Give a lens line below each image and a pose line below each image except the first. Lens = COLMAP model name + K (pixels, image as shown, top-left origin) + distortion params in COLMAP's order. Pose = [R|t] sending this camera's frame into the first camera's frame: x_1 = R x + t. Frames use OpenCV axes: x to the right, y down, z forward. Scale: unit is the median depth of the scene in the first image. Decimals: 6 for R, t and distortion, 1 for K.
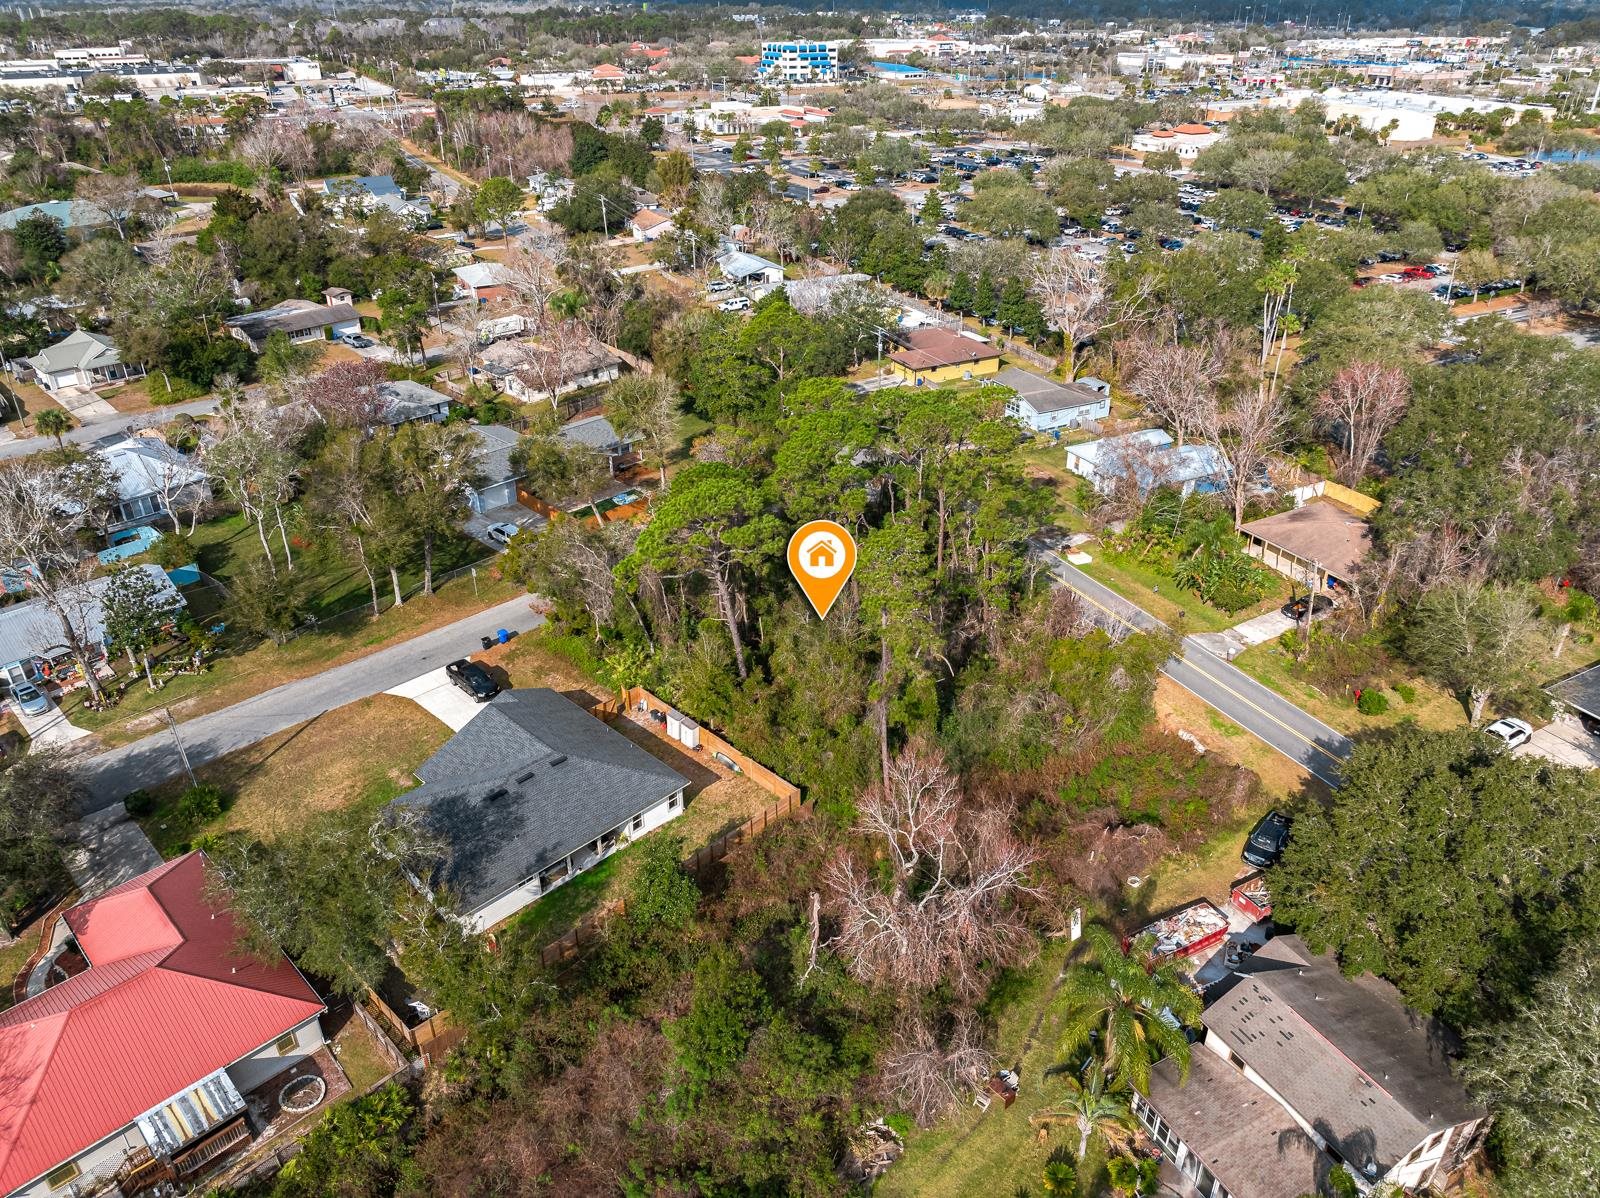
lens RADIAL K [[1133.3, 0, 800.0], [0, 1133.3, 599.0], [0, 0, 1]] dist [-0.032800, 0.019316]
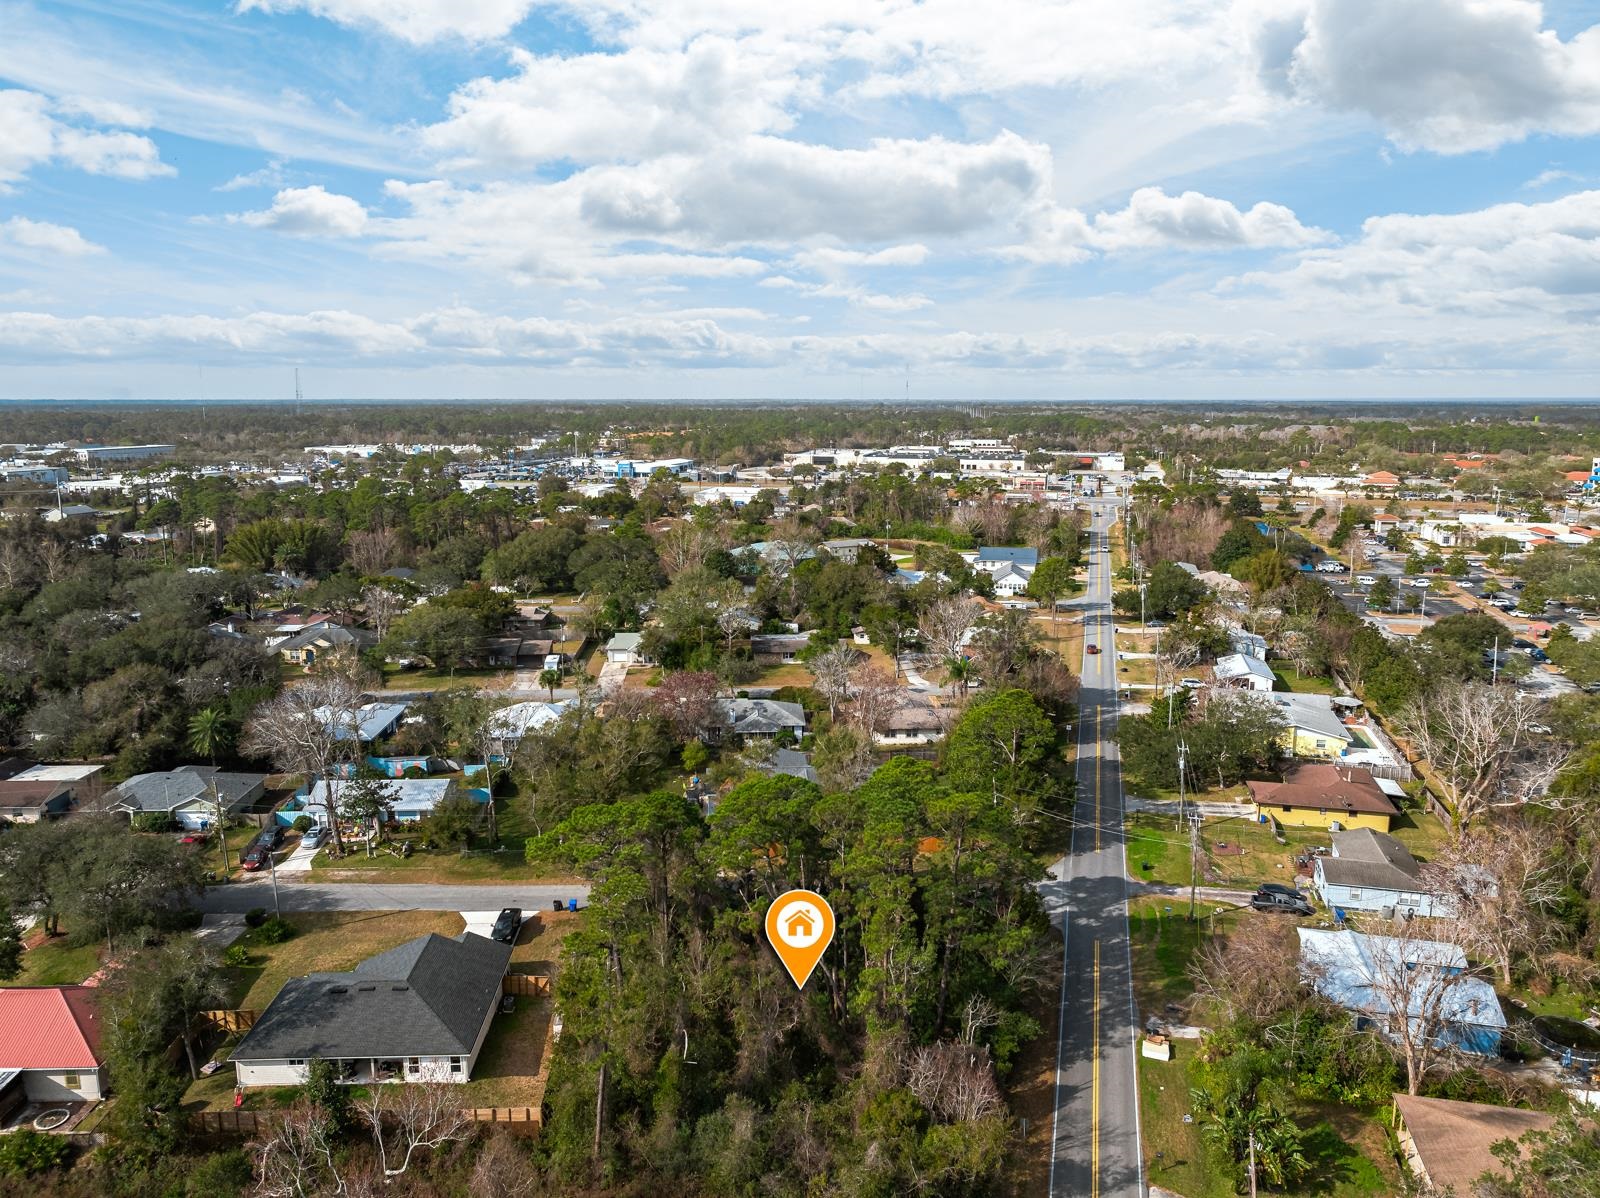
lens RADIAL K [[1133.3, 0, 800.0], [0, 1133.3, 599.0], [0, 0, 1]] dist [-0.032800, 0.019316]
pose [[0.730033, 0.119440, -0.672894, 0.398776], [-0.327198, 0.925513, -0.190701, -0.069237], [0.599995, 0.359388, 0.714735, 0.128350]]
